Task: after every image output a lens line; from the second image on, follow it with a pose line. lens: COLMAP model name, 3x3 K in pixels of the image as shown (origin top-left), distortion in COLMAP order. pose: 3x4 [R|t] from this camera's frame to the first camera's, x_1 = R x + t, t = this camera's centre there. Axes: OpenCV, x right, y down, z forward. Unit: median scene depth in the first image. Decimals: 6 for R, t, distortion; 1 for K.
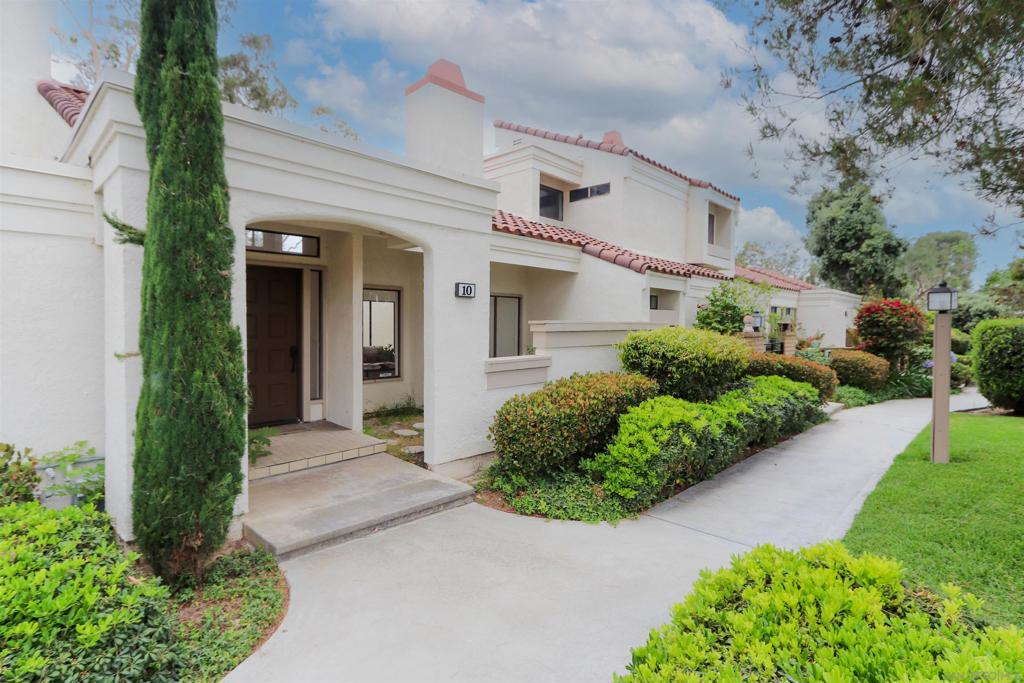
lens RADIAL K [[496.8, 0, 501.6], [0, 496.8, 339.3], [0, 0, 1]] dist [0.002012, -0.000436]
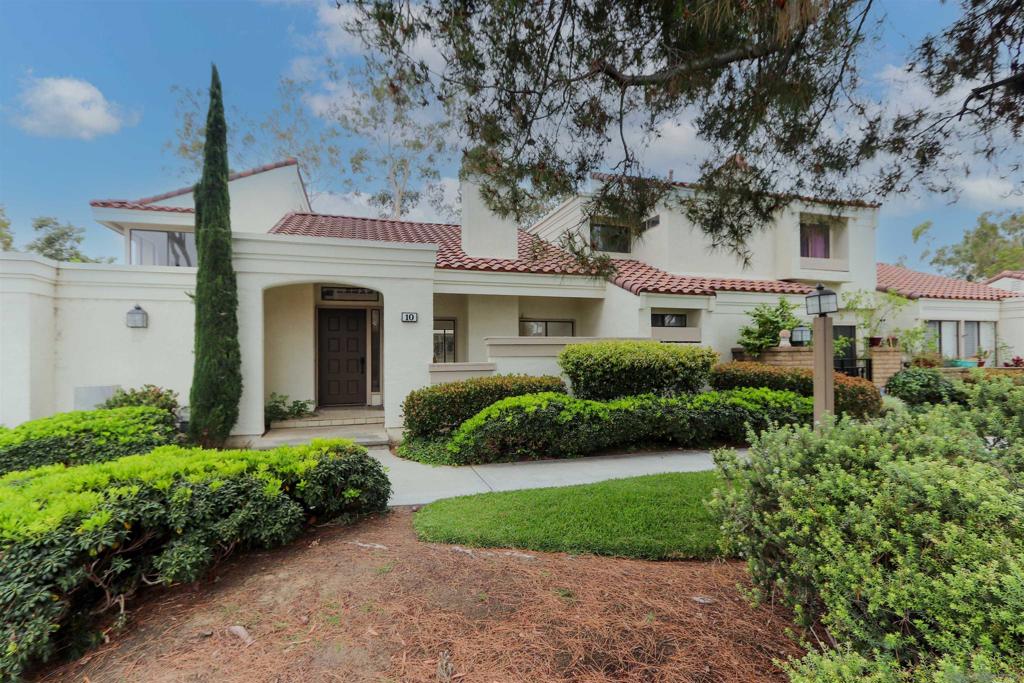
lens RADIAL K [[474.9, 0, 508.8], [0, 474.9, 346.9], [0, 0, 1]] dist [0.007713, -0.003008]
pose [[0.879467, -0.021068, -0.475494, 0.522728], [-0.003150, 0.998740, -0.050078, 0.038958], [0.475950, 0.045540, 0.878293, -0.082908]]
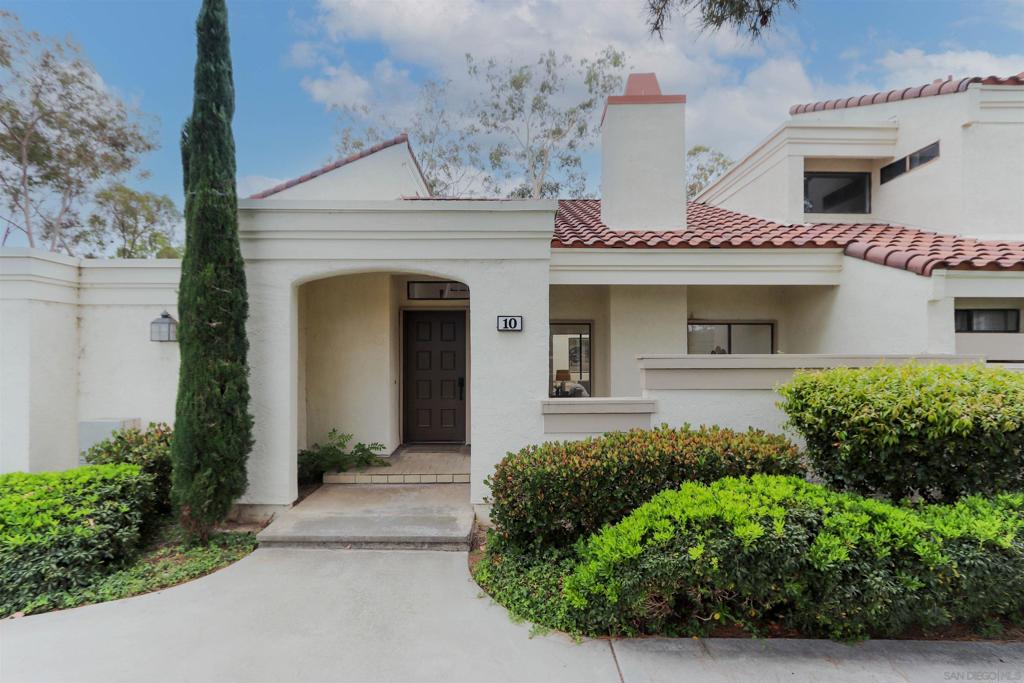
lens RADIAL K [[474.9, 0, 512.4], [0, 474.9, 351.4], [0, 0, 1]] dist [0.007713, -0.003008]
pose [[0.705608, -0.010406, -0.708526, 0.329667], [-0.019335, 0.999237, -0.033932, -0.008929], [0.708338, 0.037642, 0.704869, 0.218004]]
